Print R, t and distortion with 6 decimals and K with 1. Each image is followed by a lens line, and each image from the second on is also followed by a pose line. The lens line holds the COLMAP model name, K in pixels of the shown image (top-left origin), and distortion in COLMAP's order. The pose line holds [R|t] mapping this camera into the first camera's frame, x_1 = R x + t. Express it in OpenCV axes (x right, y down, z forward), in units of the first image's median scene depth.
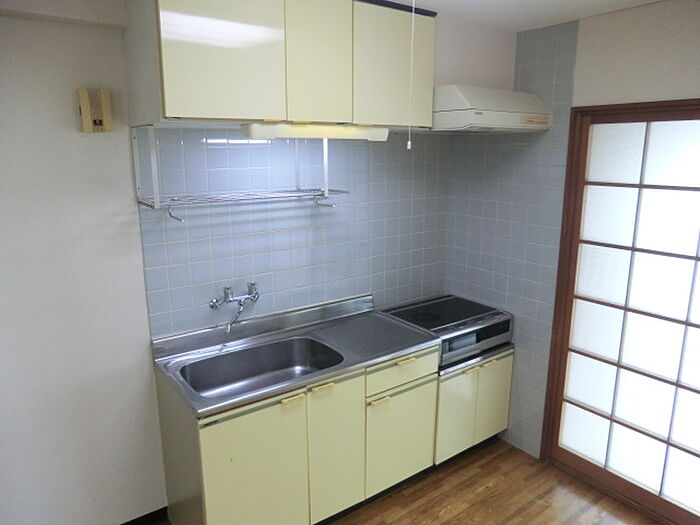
lens RADIAL K [[500.5, 0, 351.1], [0, 500.5, 258.3], [0, 0, 1]] dist [-0.020508, 0.004032]
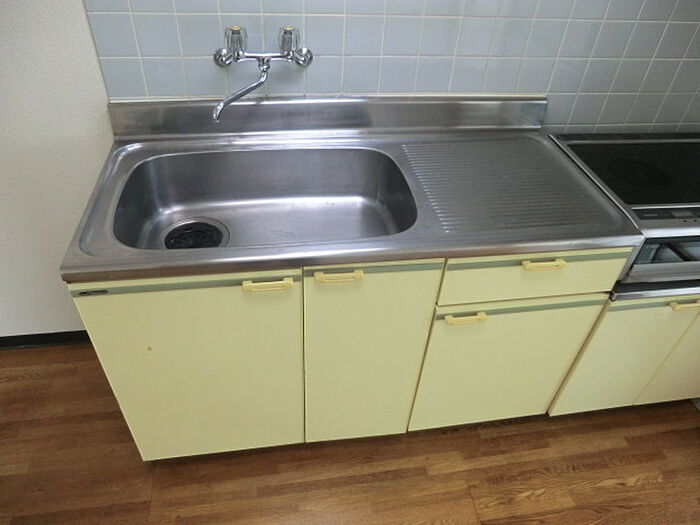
lens RADIAL K [[500.5, 0, 351.1], [0, 500.5, 258.3], [0, 0, 1]] dist [-0.020508, 0.004032]
pose [[0.890806, 0.323642, -0.318938, 0.090960], [-0.146151, 0.868693, 0.473299, 0.001871], [0.430238, -0.375005, 0.821137, 0.495151]]
